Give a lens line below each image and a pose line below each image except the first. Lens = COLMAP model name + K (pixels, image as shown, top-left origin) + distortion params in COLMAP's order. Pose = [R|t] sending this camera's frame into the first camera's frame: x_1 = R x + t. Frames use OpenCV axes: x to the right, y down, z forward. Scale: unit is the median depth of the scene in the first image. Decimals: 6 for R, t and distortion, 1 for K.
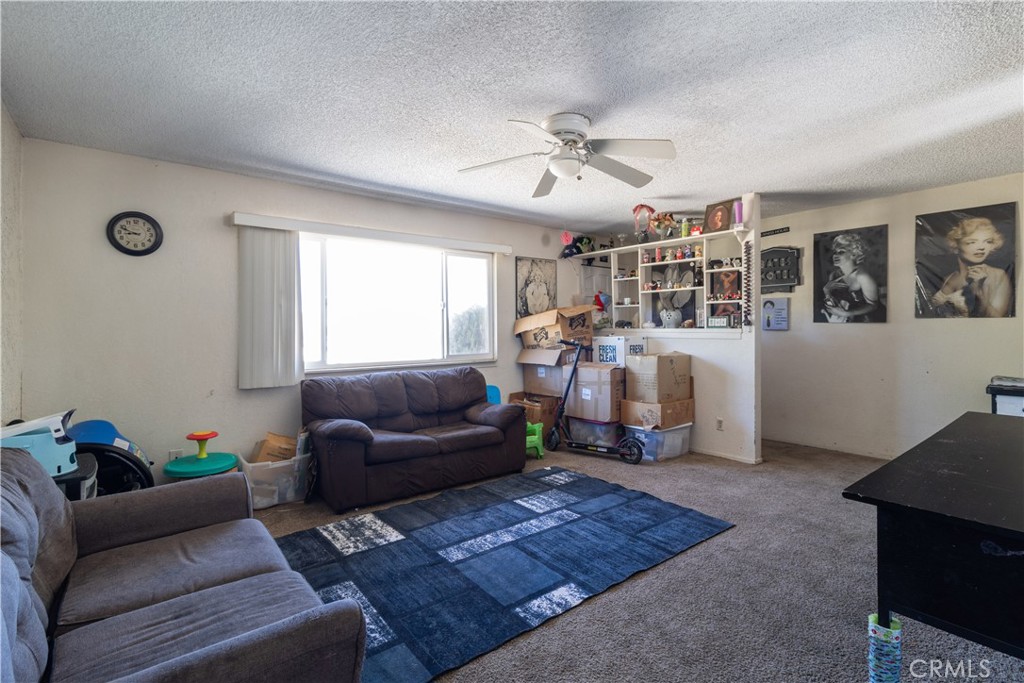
lens RADIAL K [[468.5, 0, 511.8], [0, 468.5, 333.5], [0, 0, 1]] dist [0.003414, 0.000099]
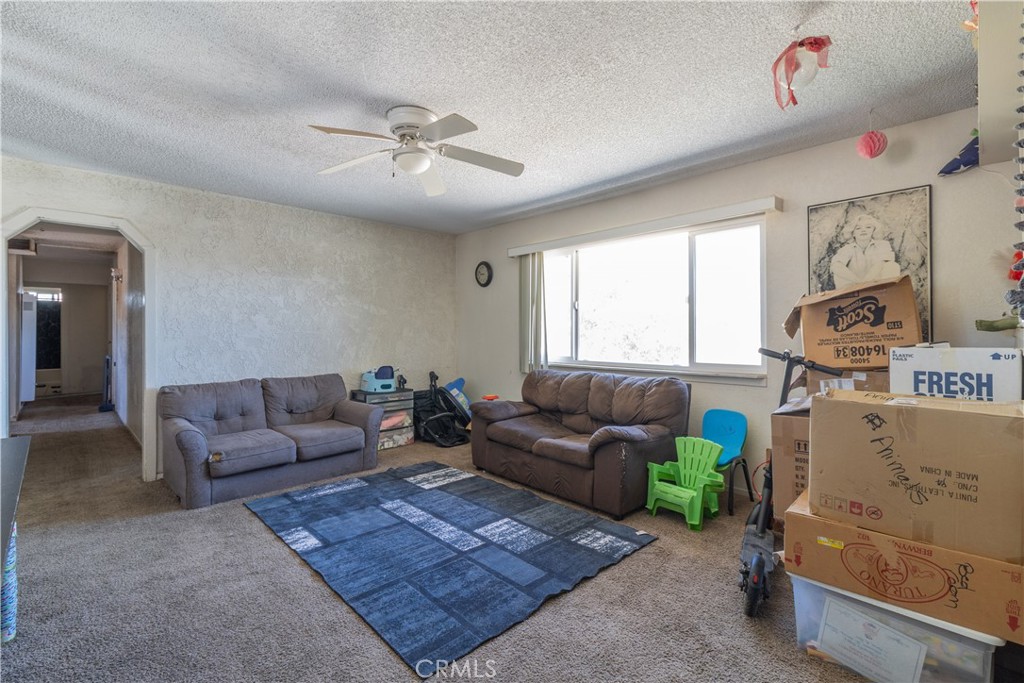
lens RADIAL K [[468.5, 0, 511.0], [0, 468.5, 337.4], [0, 0, 1]] dist [0.003414, 0.000099]
pose [[0.099102, 0.019841, -0.994879, 0.919460], [-0.004990, 0.999799, 0.019442, -0.014194], [0.995065, 0.003037, 0.099181, 0.923960]]
